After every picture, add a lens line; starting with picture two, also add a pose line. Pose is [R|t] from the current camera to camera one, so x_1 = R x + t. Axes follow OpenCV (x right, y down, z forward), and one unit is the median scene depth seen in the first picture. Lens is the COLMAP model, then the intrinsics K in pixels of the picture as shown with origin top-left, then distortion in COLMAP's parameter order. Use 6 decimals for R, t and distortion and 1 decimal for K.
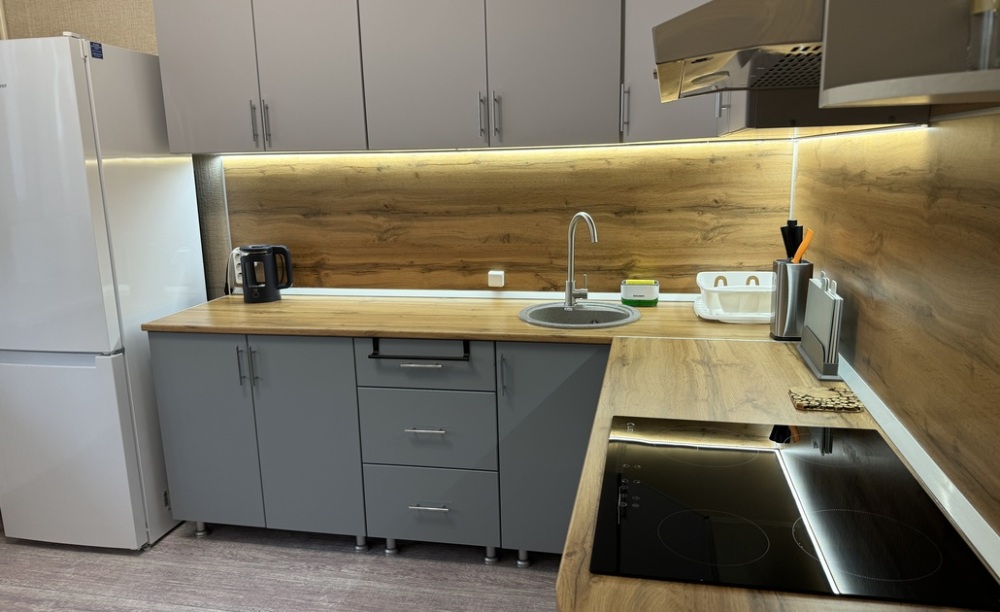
lens RADIAL K [[704.8, 0, 500.0], [0, 704.8, 306.0], [0, 0, 1]] dist [0.148497, -0.221957]
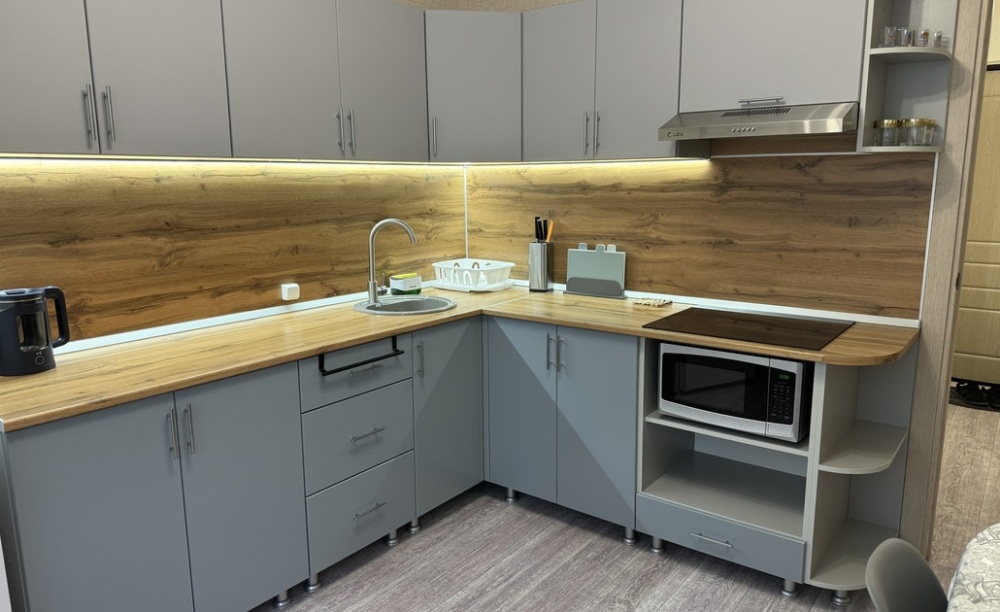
lens RADIAL K [[703.6, 0, 500.0], [0, 703.6, 306.0], [0, 0, 1]] dist [0.053307, -0.153395]
pose [[0.414032, -0.137762, 0.899777, -0.779611], [0.180396, 0.981293, 0.067233, -0.032943], [-0.892208, 0.134480, 0.431139, 0.318166]]
